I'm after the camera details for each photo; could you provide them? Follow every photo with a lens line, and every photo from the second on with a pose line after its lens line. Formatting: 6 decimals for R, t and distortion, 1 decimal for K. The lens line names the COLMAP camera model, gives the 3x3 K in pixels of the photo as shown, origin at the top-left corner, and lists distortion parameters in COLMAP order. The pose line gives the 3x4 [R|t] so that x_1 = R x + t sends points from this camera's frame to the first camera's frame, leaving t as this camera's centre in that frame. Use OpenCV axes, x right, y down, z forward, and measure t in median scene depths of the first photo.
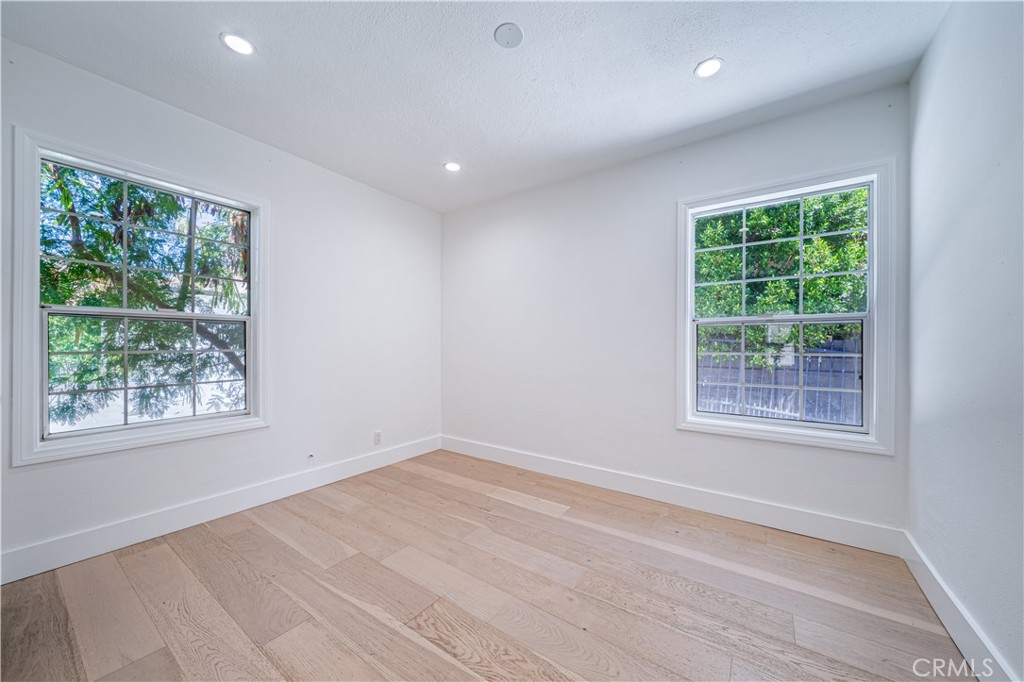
lens RADIAL K [[364.4, 0, 513.9], [0, 364.4, 344.1], [0, 0, 1]] dist [0.002658, 0.000171]
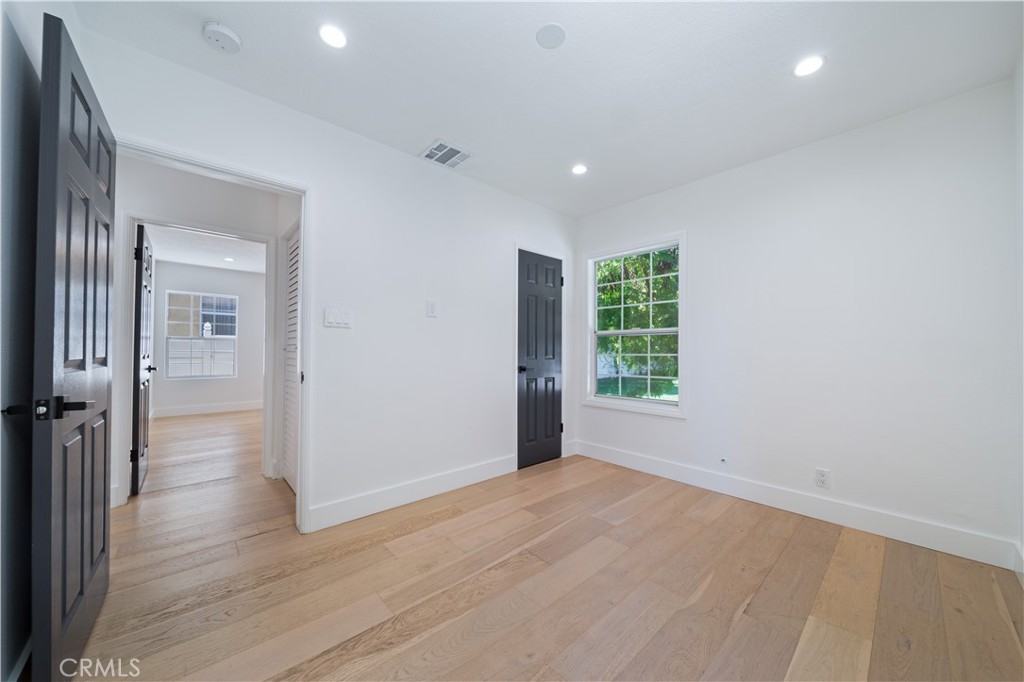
lens RADIAL K [[364.4, 0, 514.8], [0, 364.4, 345.3], [0, 0, 1]] dist [0.002658, 0.000171]
pose [[-0.220763, -0.018006, -0.975161, 0.752364], [-0.003071, 0.999837, -0.017766, 0.009487], [0.975323, -0.000927, -0.220782, 0.881080]]
